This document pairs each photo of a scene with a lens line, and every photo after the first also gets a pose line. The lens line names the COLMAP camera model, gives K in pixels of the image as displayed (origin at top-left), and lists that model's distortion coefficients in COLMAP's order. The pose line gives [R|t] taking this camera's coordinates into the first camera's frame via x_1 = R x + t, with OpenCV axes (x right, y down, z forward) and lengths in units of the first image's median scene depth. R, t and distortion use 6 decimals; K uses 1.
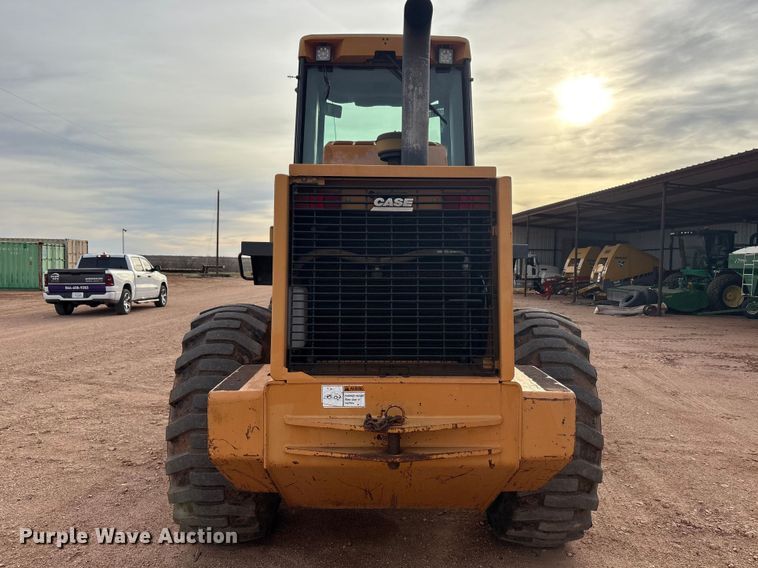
lens RADIAL K [[578.7, 0, 379.0], [0, 578.7, 284.0], [0, 0, 1]] dist [0.027146, -0.011502]
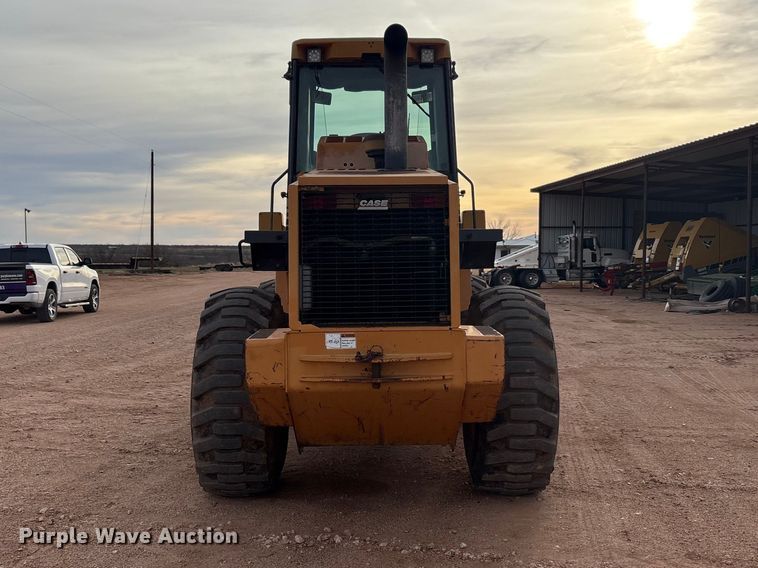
lens RADIAL K [[850.0, 0, 378.9], [0, 850.0, 265.6], [0, 0, 1]] dist [0.064868, -0.139872]
pose [[0.999830, -0.017968, -0.004163, 0.026040], [0.017891, 0.999681, -0.017840, 0.028058], [0.004482, 0.017763, 0.999832, -0.637873]]
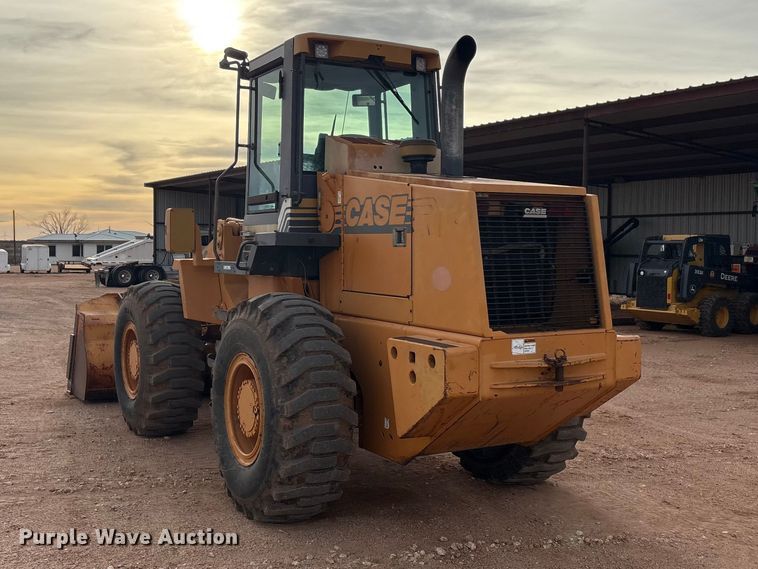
lens RADIAL K [[858.5, 0, 352.2], [0, 858.5, 236.8], [0, 0, 1]] dist [0.076152, -0.285384]
pose [[0.886237, -0.002088, 0.463227, -0.840368], [0.021314, 0.999114, -0.036276, -0.006163], [-0.462741, 0.042022, 0.885497, -0.419234]]
